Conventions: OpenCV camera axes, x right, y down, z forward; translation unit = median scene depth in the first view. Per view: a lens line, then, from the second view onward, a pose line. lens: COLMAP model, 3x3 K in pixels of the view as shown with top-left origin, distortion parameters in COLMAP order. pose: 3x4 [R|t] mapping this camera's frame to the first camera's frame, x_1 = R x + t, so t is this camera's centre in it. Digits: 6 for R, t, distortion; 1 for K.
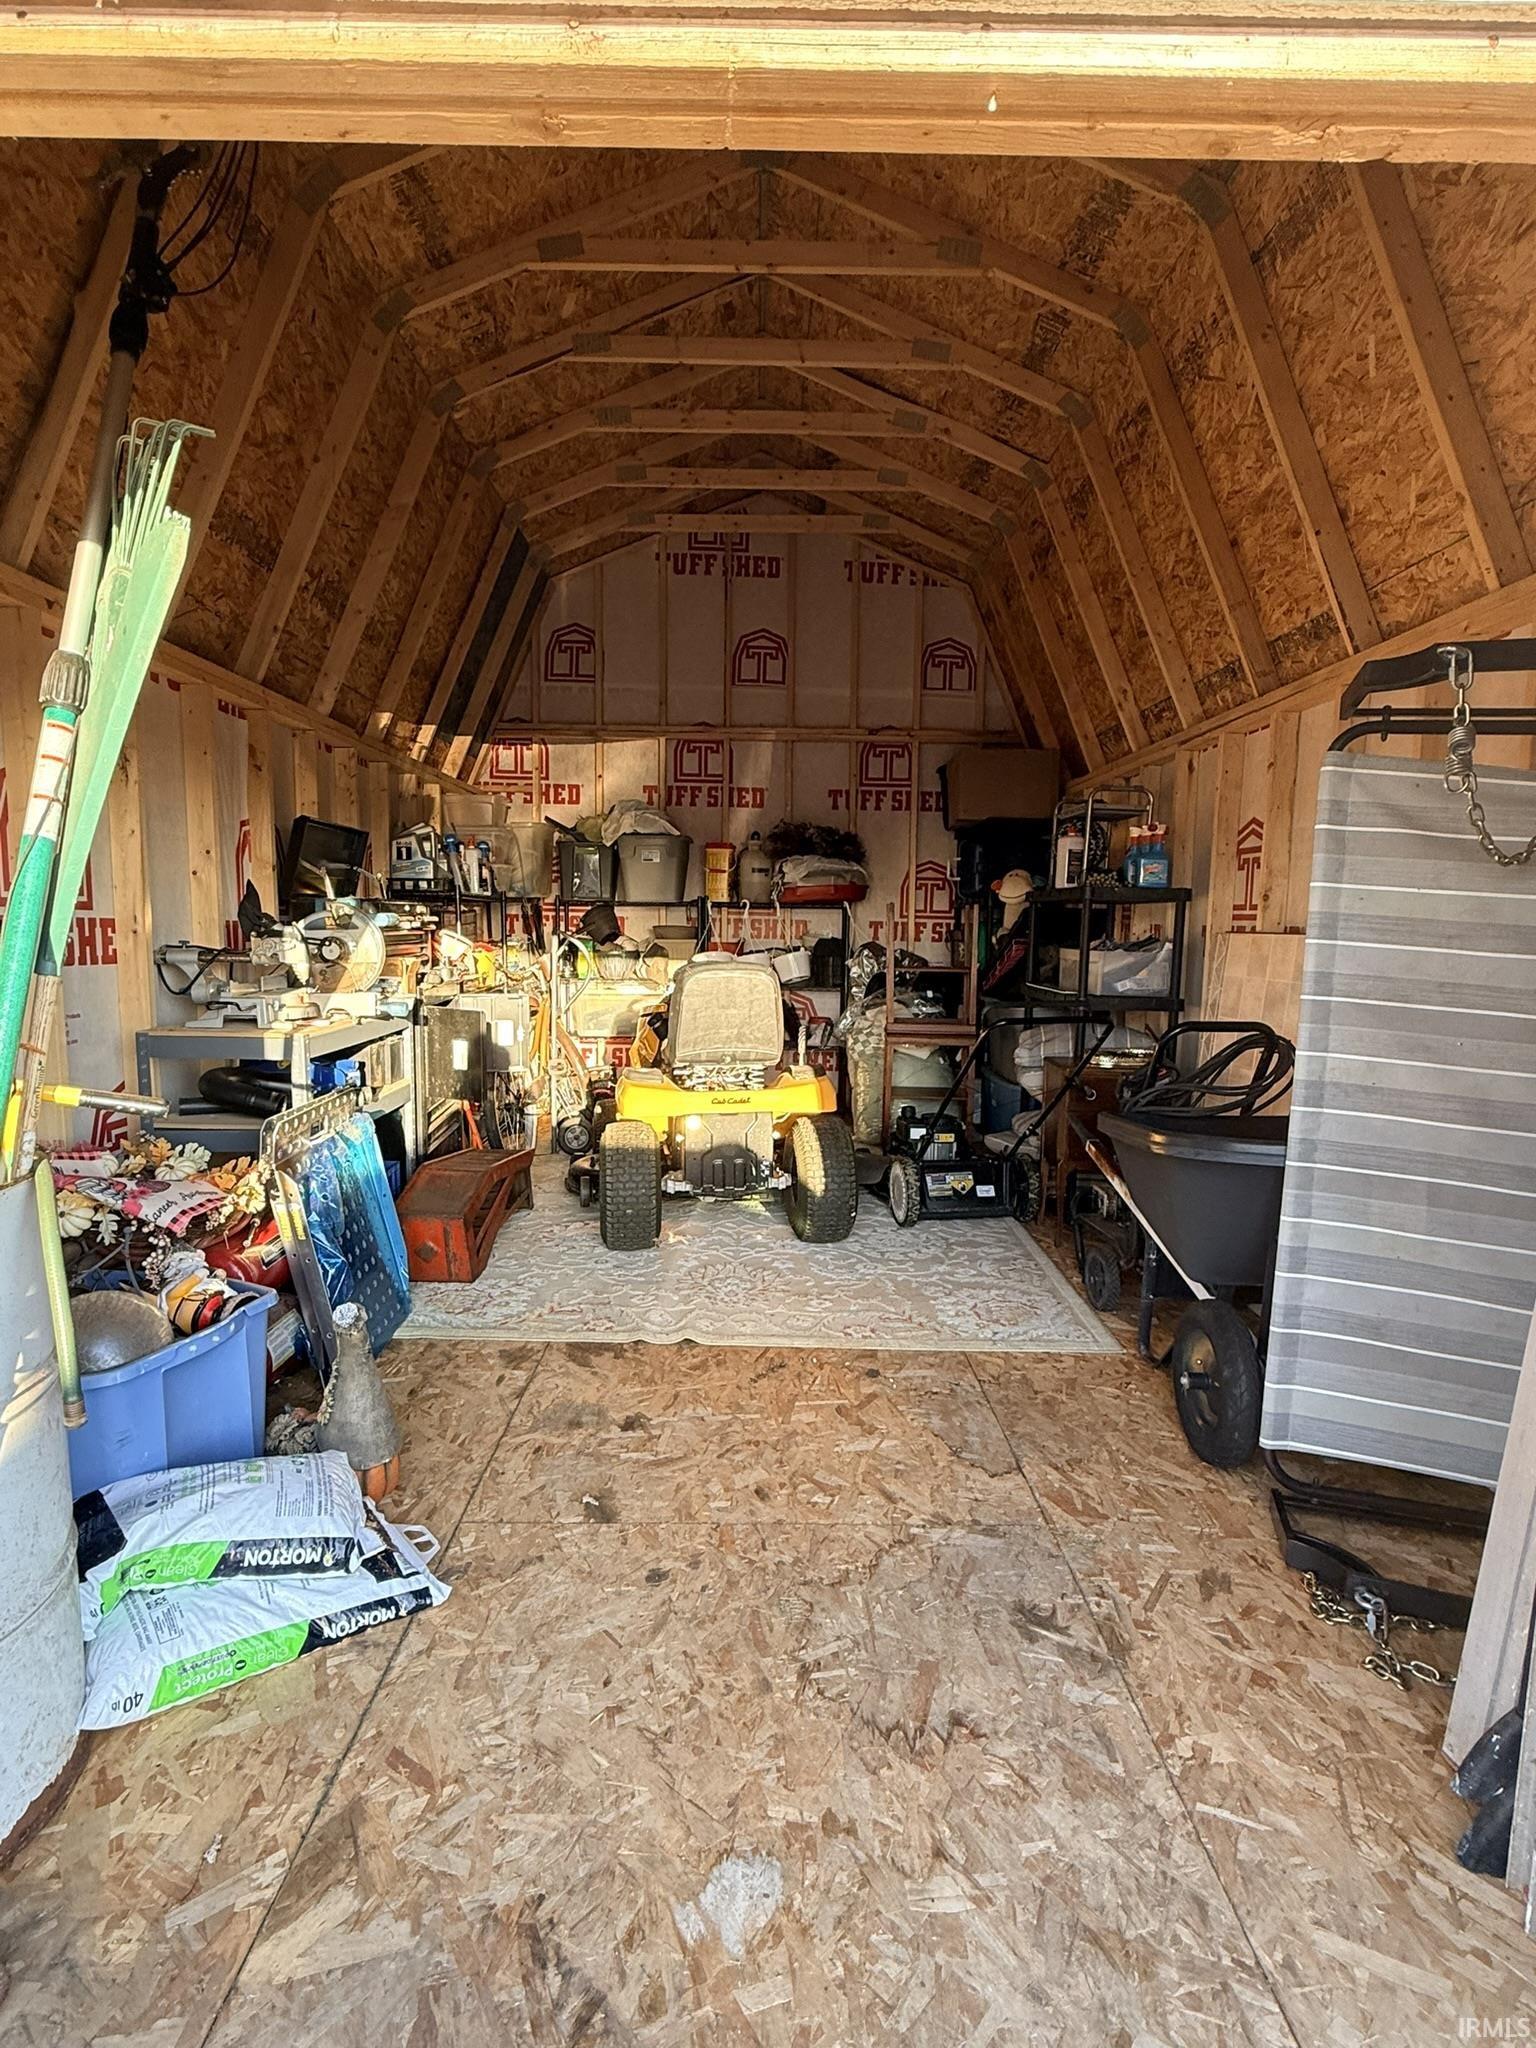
lens RADIAL K [[1043.4, 0, 768.0], [0, 1043.4, 1024.0], [0, 0, 1]] dist [0.016577, -0.000070]
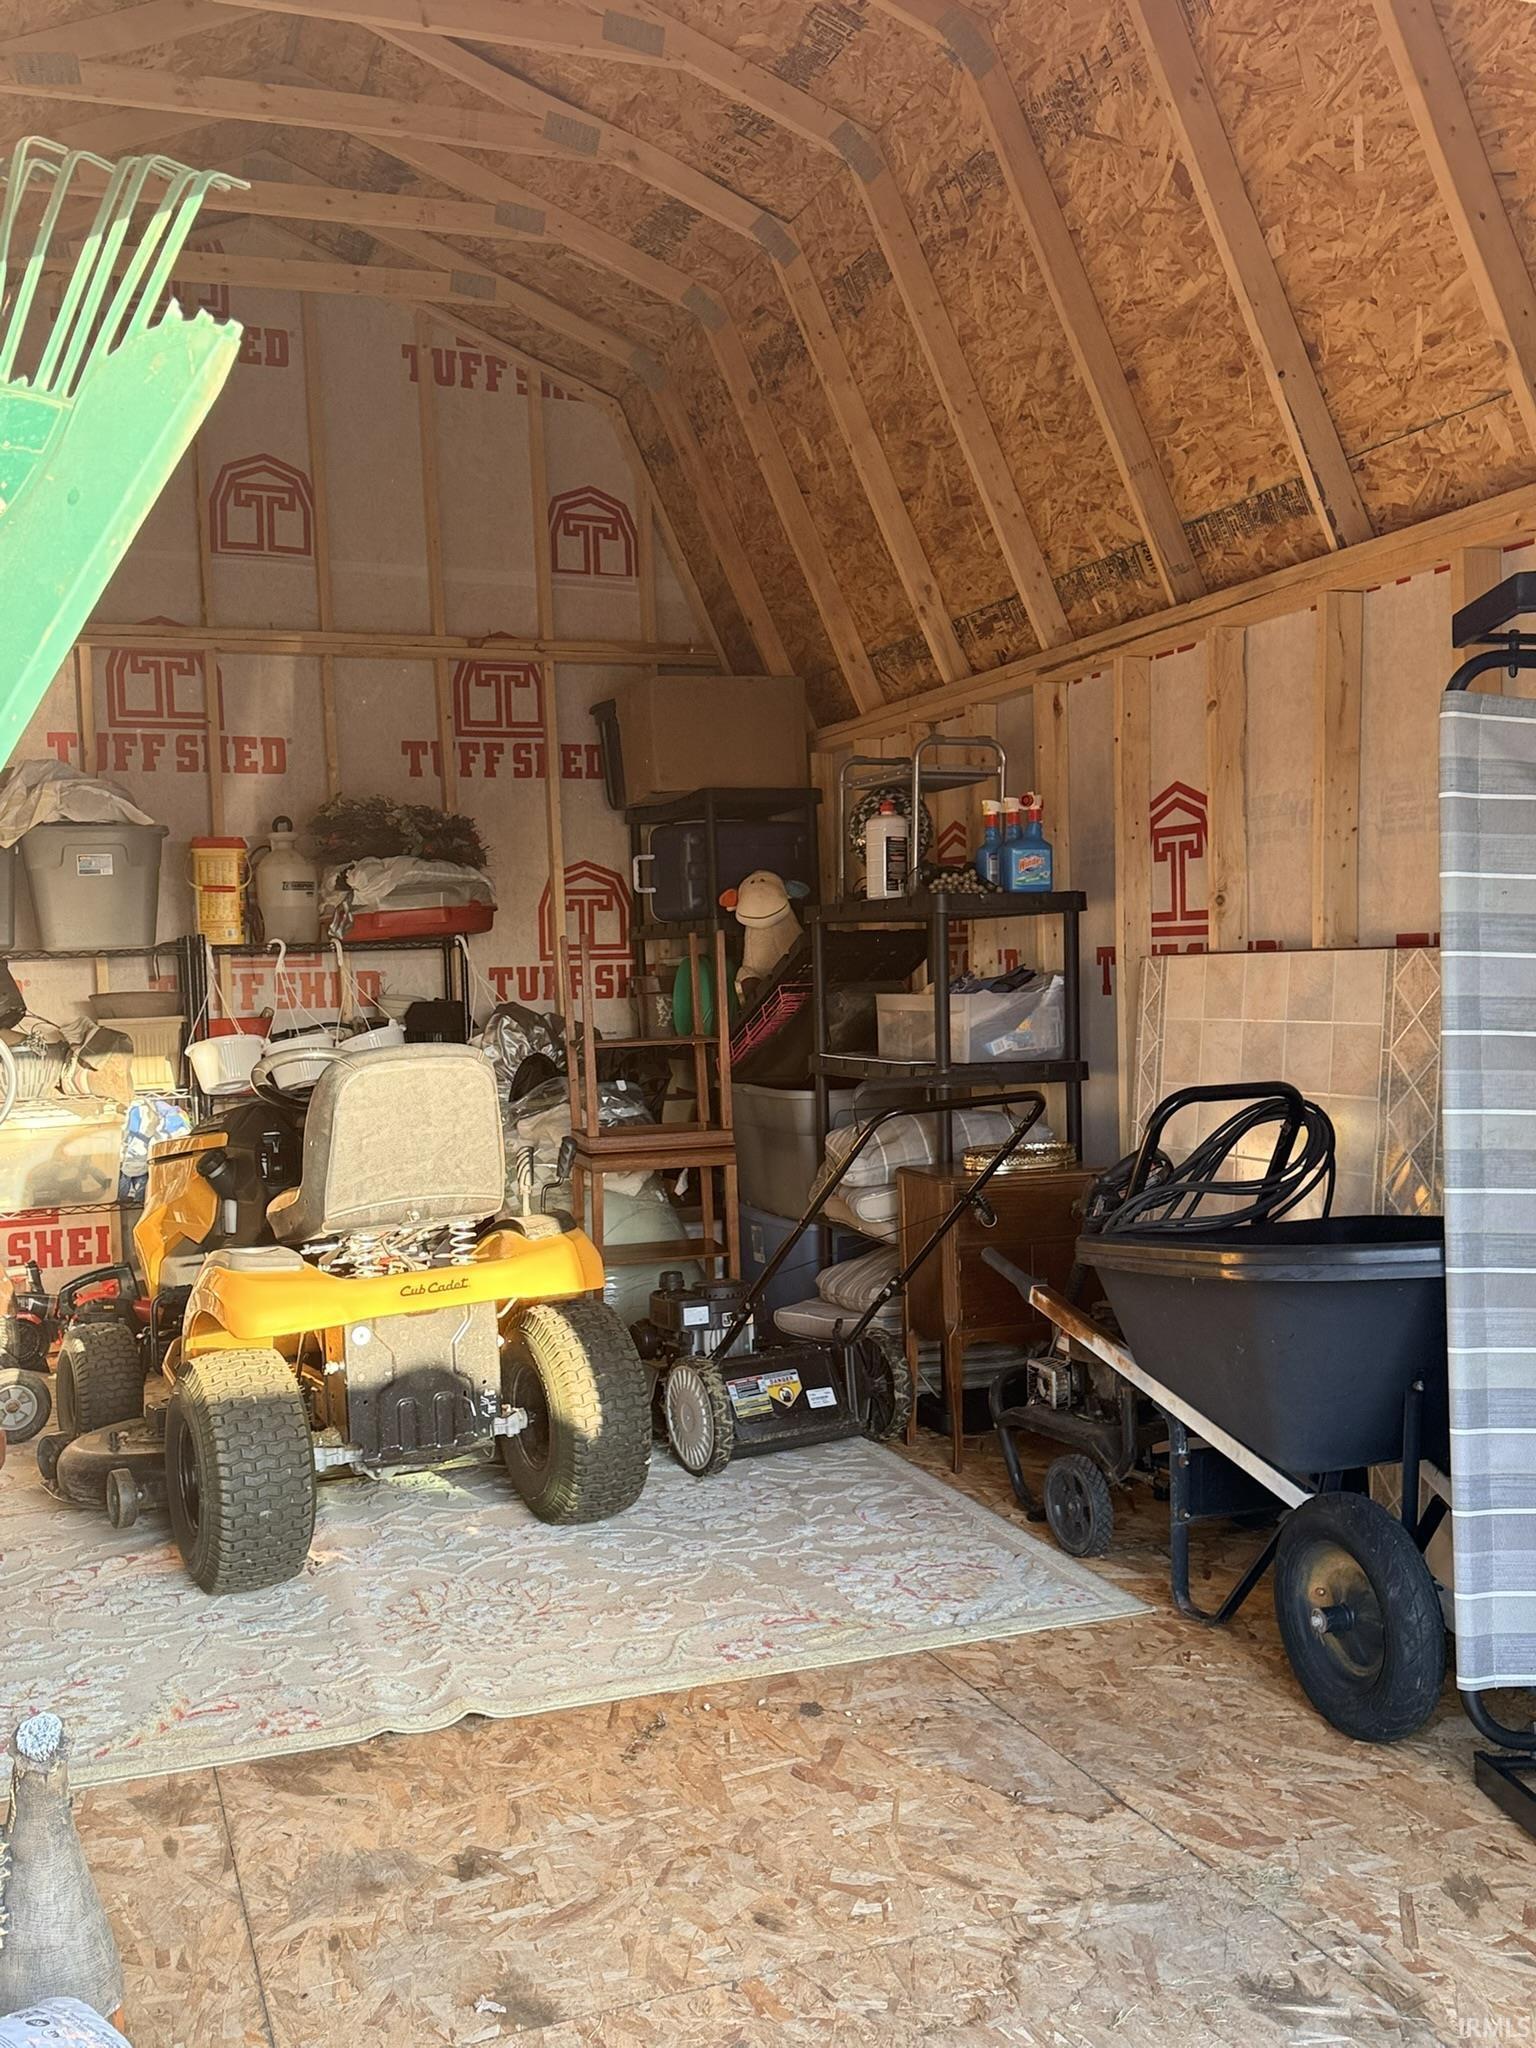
lens RADIAL K [[1864.3, 0, 754.2], [0, 1864.3, 1030.1], [0, 0, 1]] dist [0.192505, -0.371270]
pose [[0.941262, -0.058774, 0.332522, -0.193128], [0.080212, 0.995467, -0.051104, 0.000220], [-0.328011, 0.074774, 0.941710, -0.030237]]
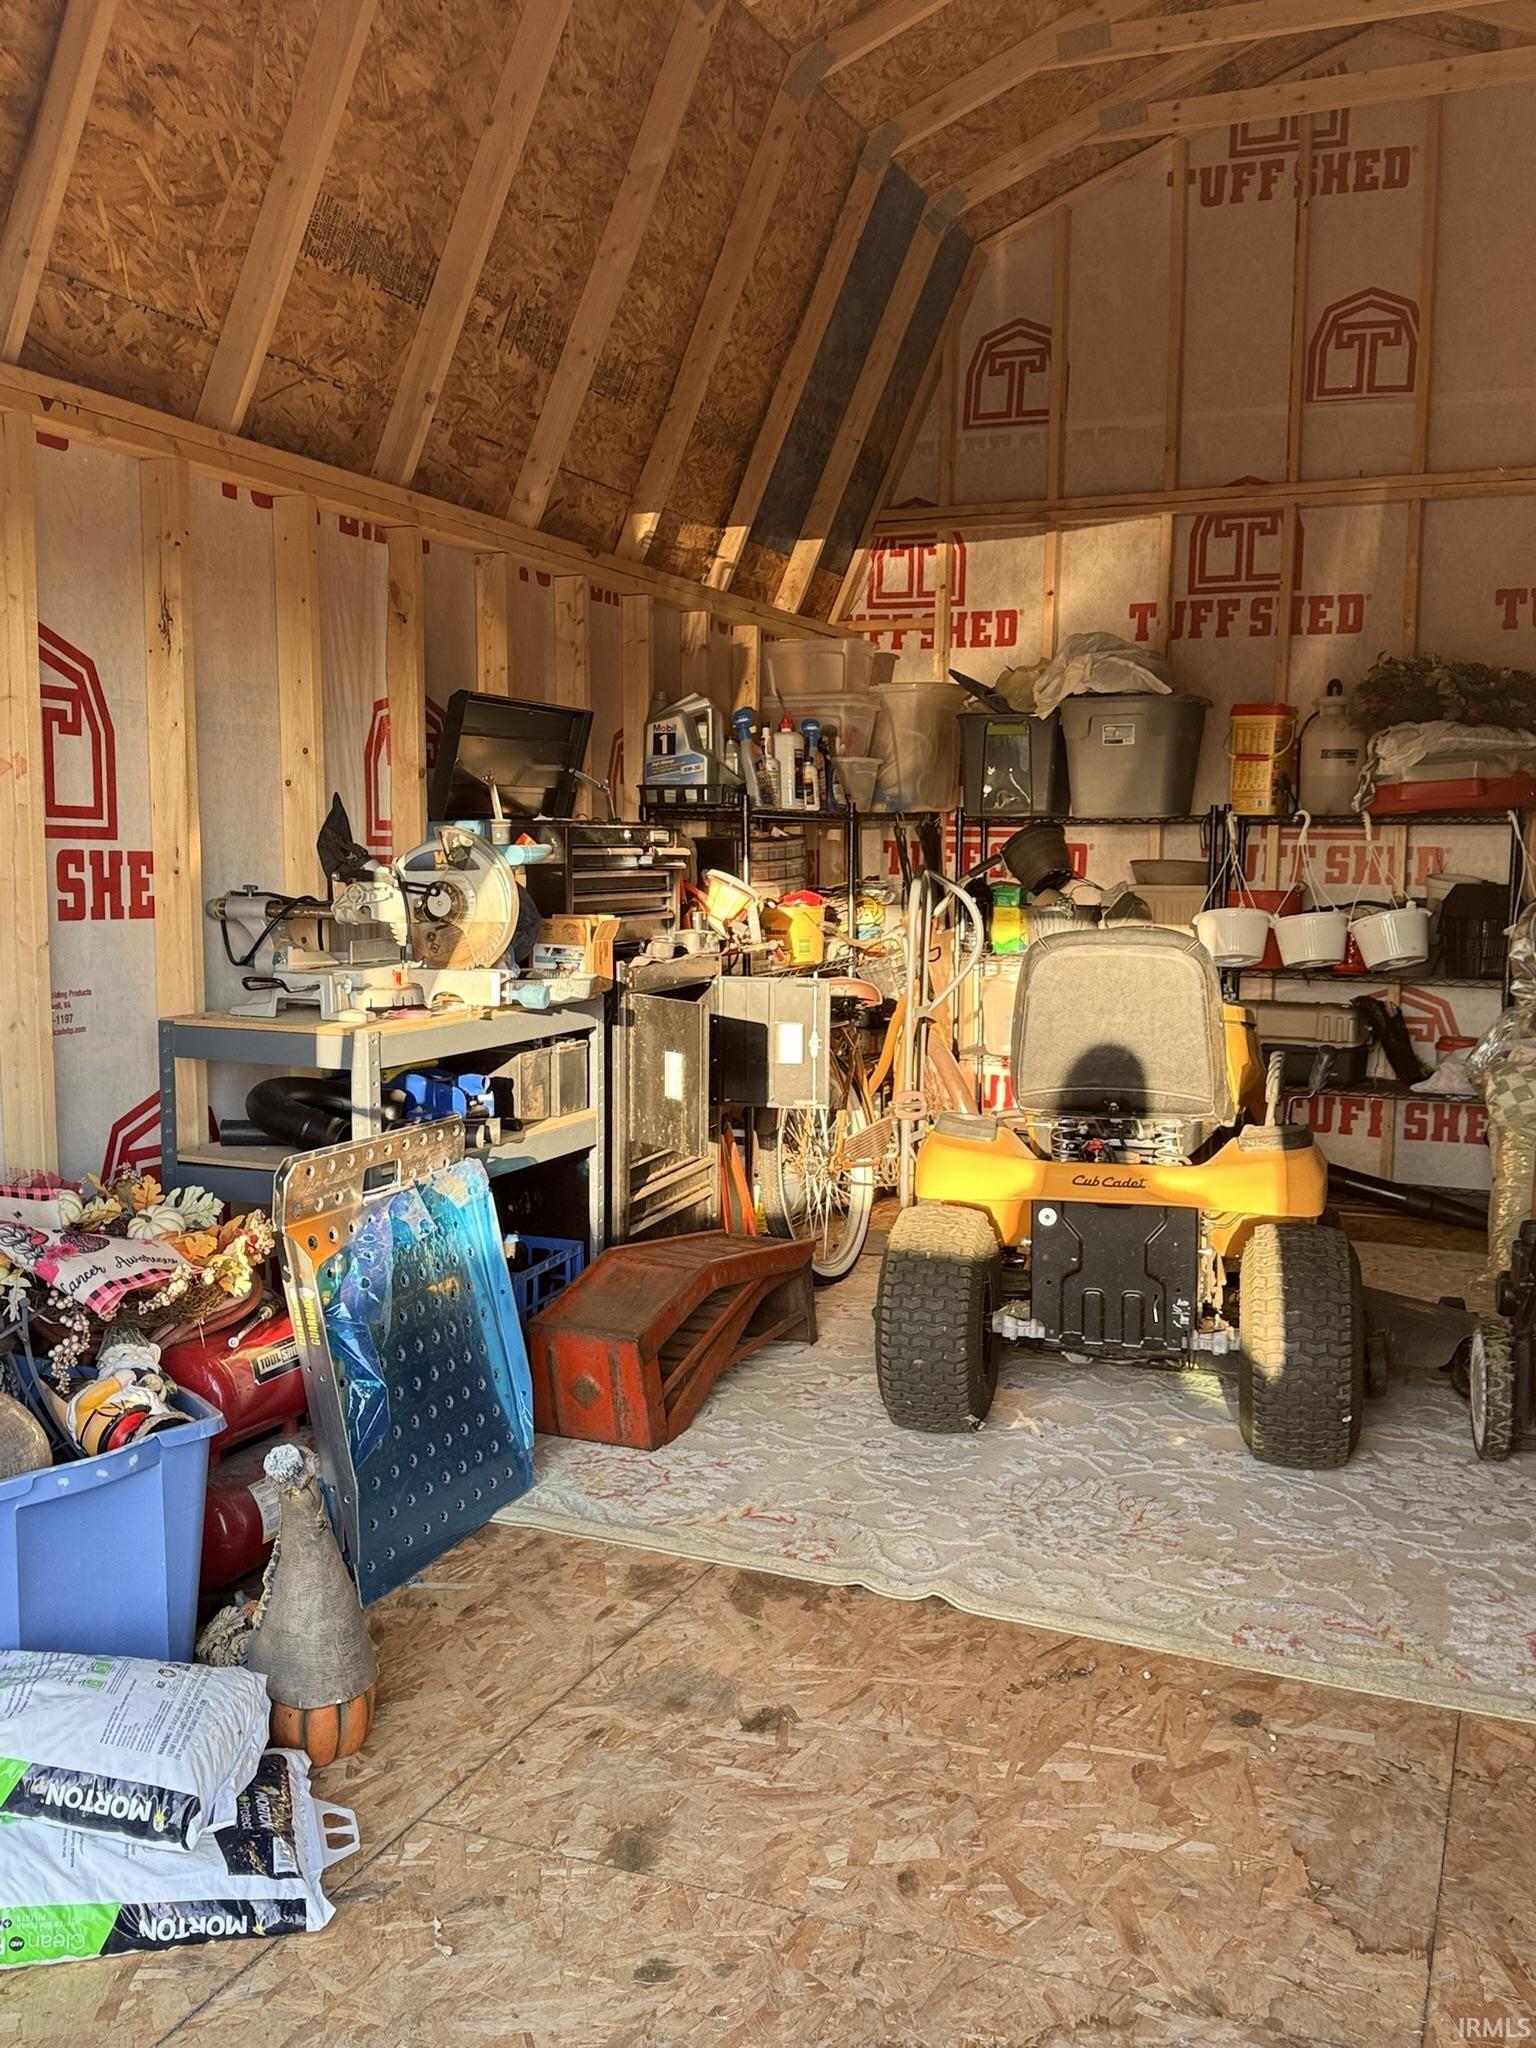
lens RADIAL K [[1864.3, 0, 754.2], [0, 1864.3, 1030.1], [0, 0, 1]] dist [0.192505, -0.371270]
pose [[0.918612, 0.036773, -0.393446, 0.170181], [-0.037477, 0.999280, 0.005895, -0.004882], [0.393380, 0.009330, 0.919329, 0.015203]]
